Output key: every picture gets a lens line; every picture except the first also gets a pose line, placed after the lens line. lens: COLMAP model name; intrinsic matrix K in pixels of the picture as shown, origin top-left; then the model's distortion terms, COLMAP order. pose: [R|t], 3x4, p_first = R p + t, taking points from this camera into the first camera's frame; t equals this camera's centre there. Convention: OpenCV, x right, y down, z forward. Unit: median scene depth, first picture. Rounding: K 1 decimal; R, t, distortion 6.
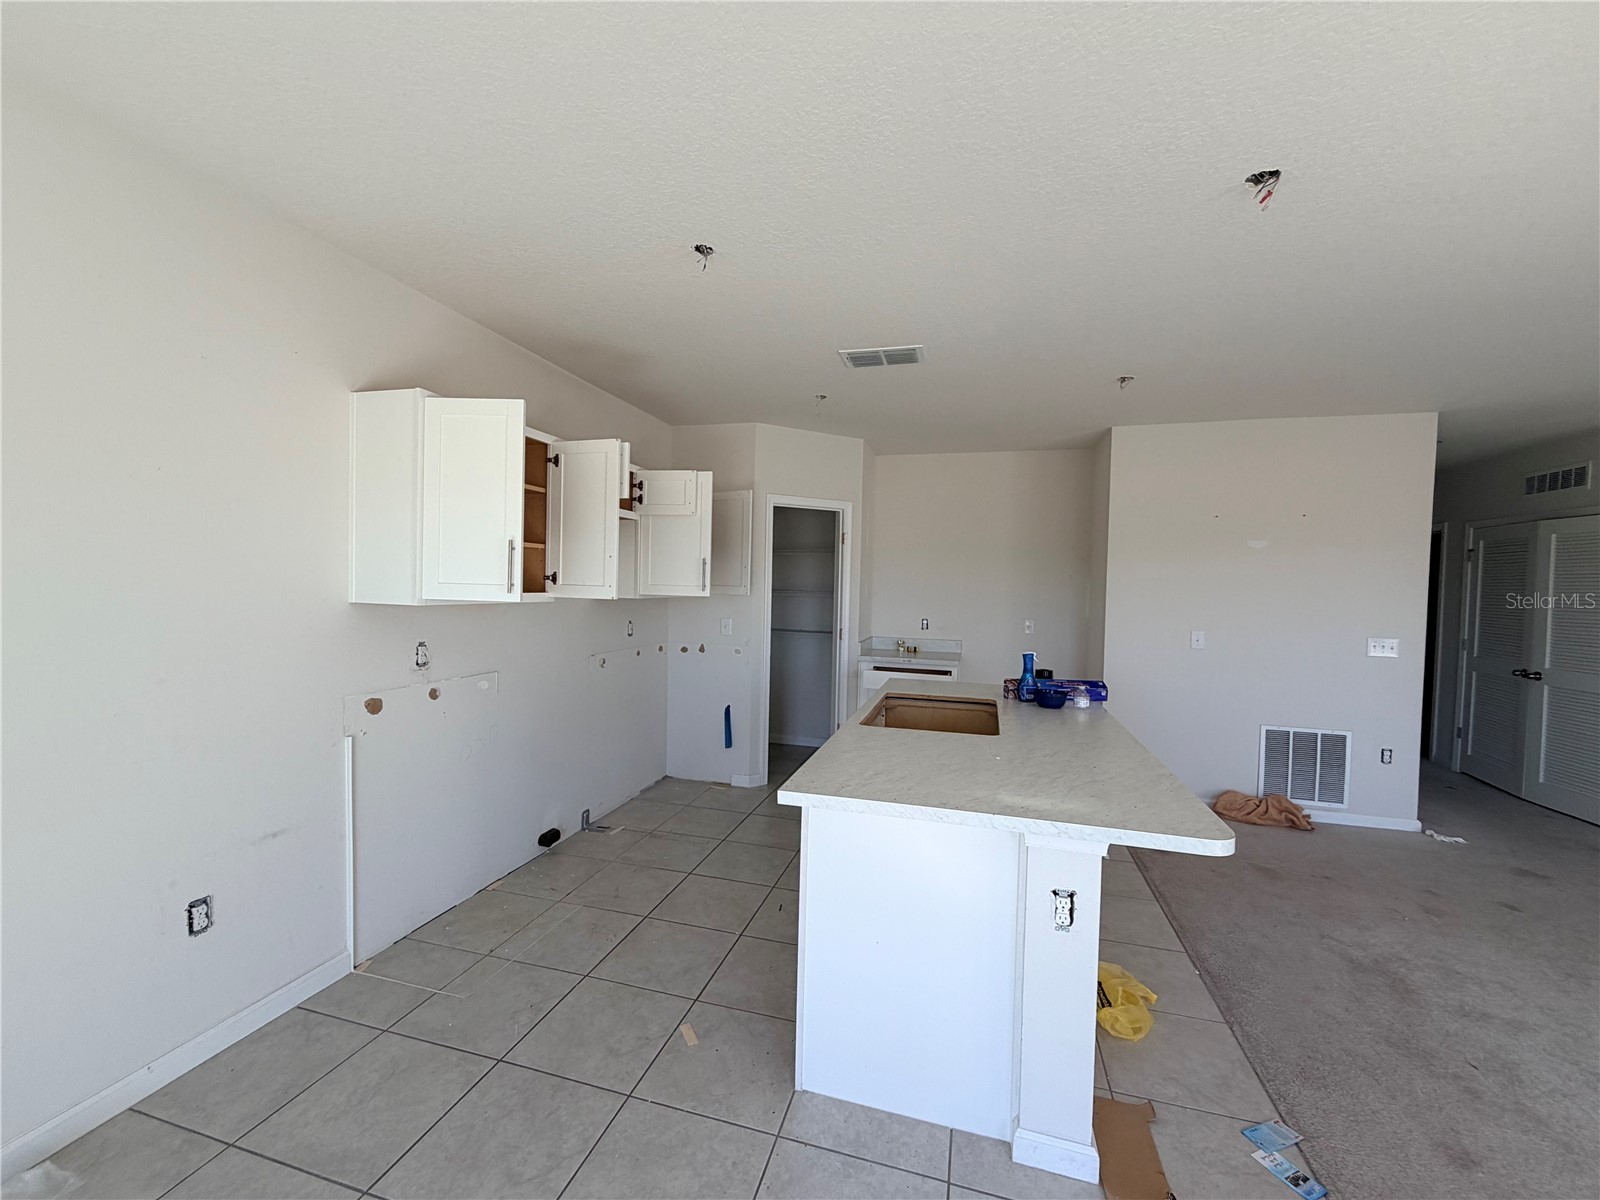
lens RADIAL K [[635.7, 0, 797.6], [0, 635.7, 601.4], [0, 0, 1]] dist [-0.001076, 0.000108]
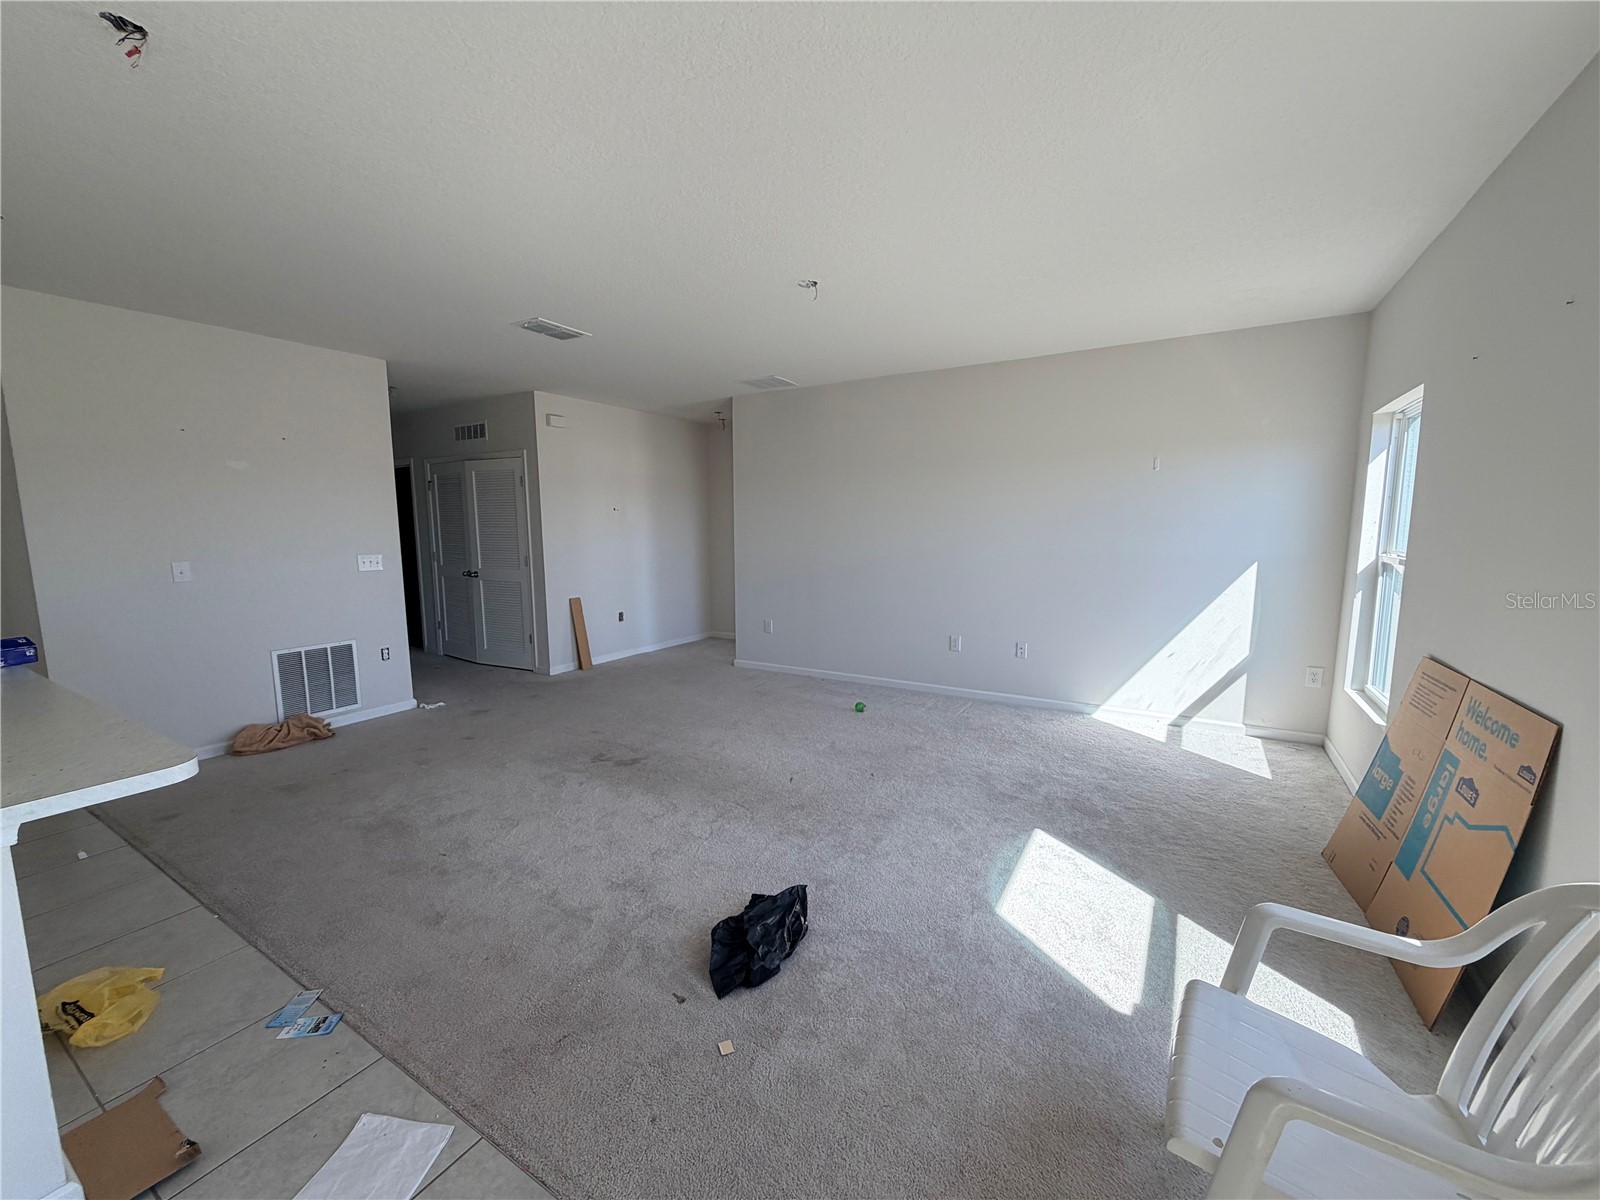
lens RADIAL K [[635.7, 0, 797.2], [0, 635.7, 602.3], [0, 0, 1]] dist [-0.001076, 0.000108]
pose [[0.268356, -0.141356, 0.952892, 0.018327], [0.039055, 0.989959, 0.135855, 0.017693], [-0.962528, 0.000758, 0.271182, -0.062254]]
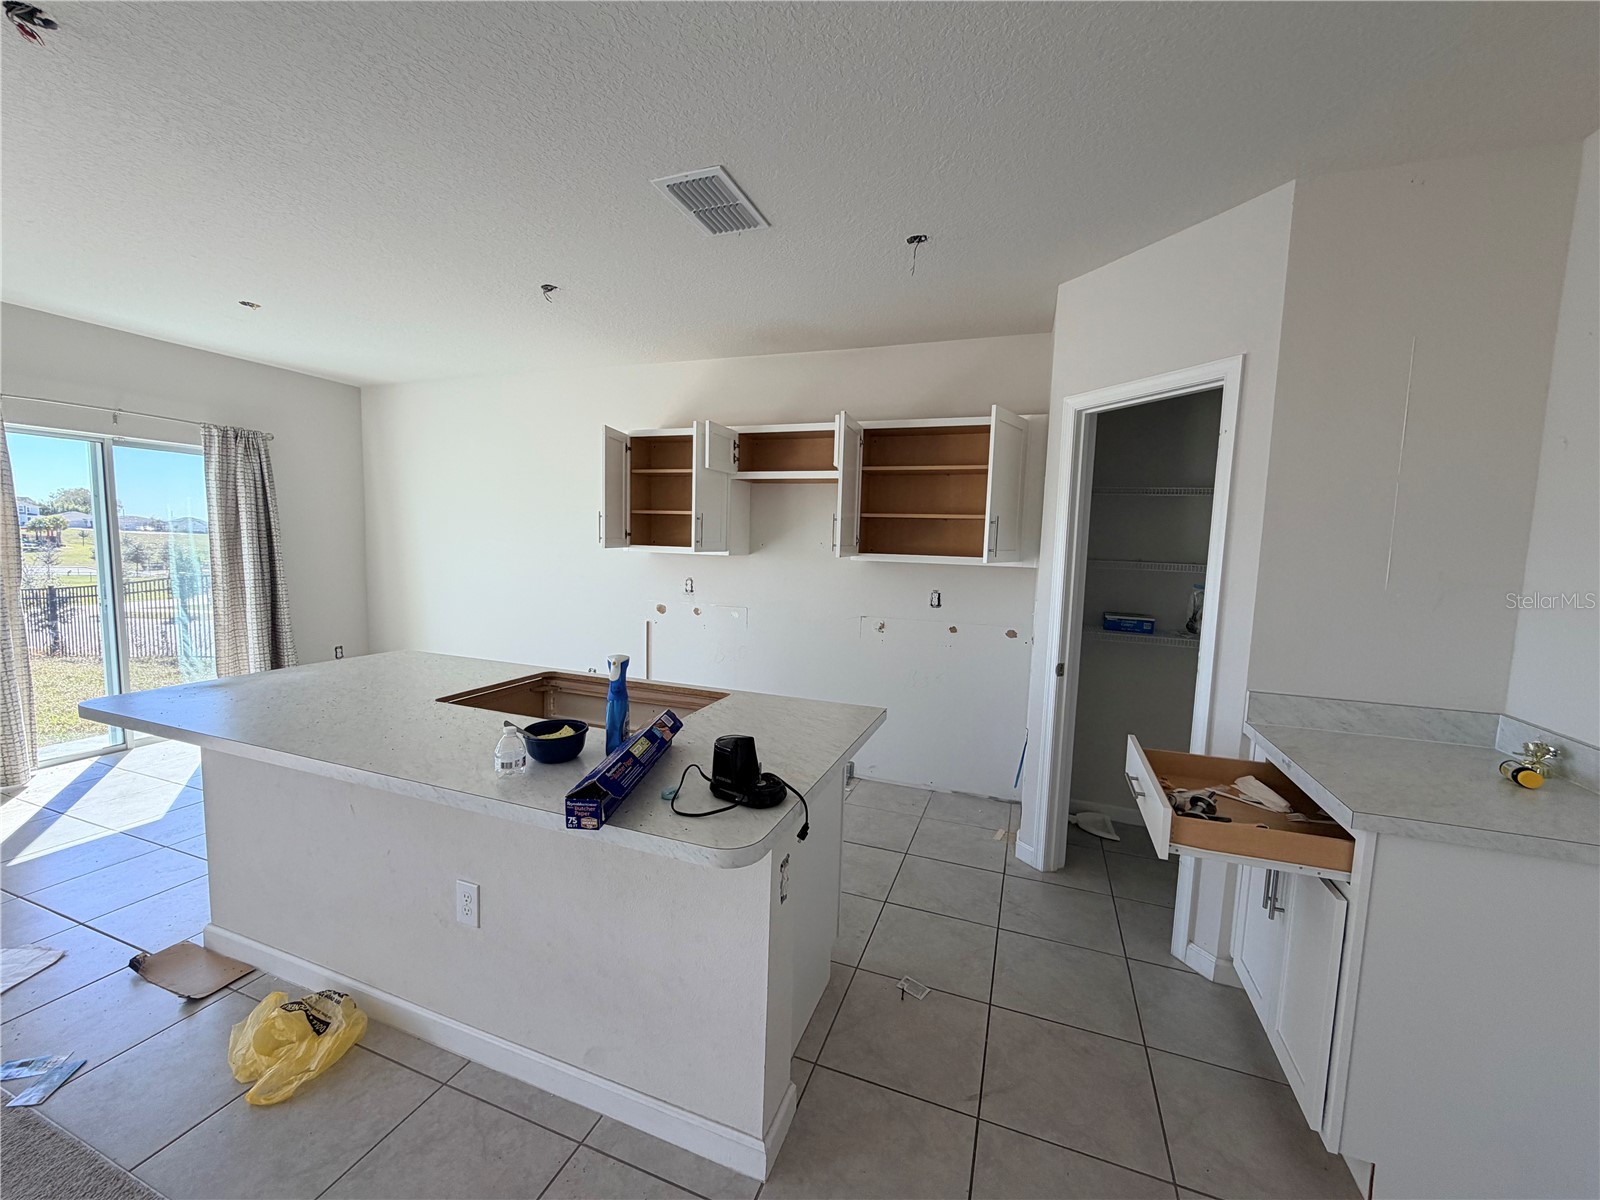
lens RADIAL K [[635.7, 0, 798.5], [0, 635.7, 605.0], [0, 0, 1]] dist [-0.001076, 0.000108]
pose [[-0.085892, 0.065795, -0.994130, 0.116067], [-0.059370, 0.995706, 0.071029, 0.000186], [0.994534, 0.065122, -0.081617, 0.162328]]
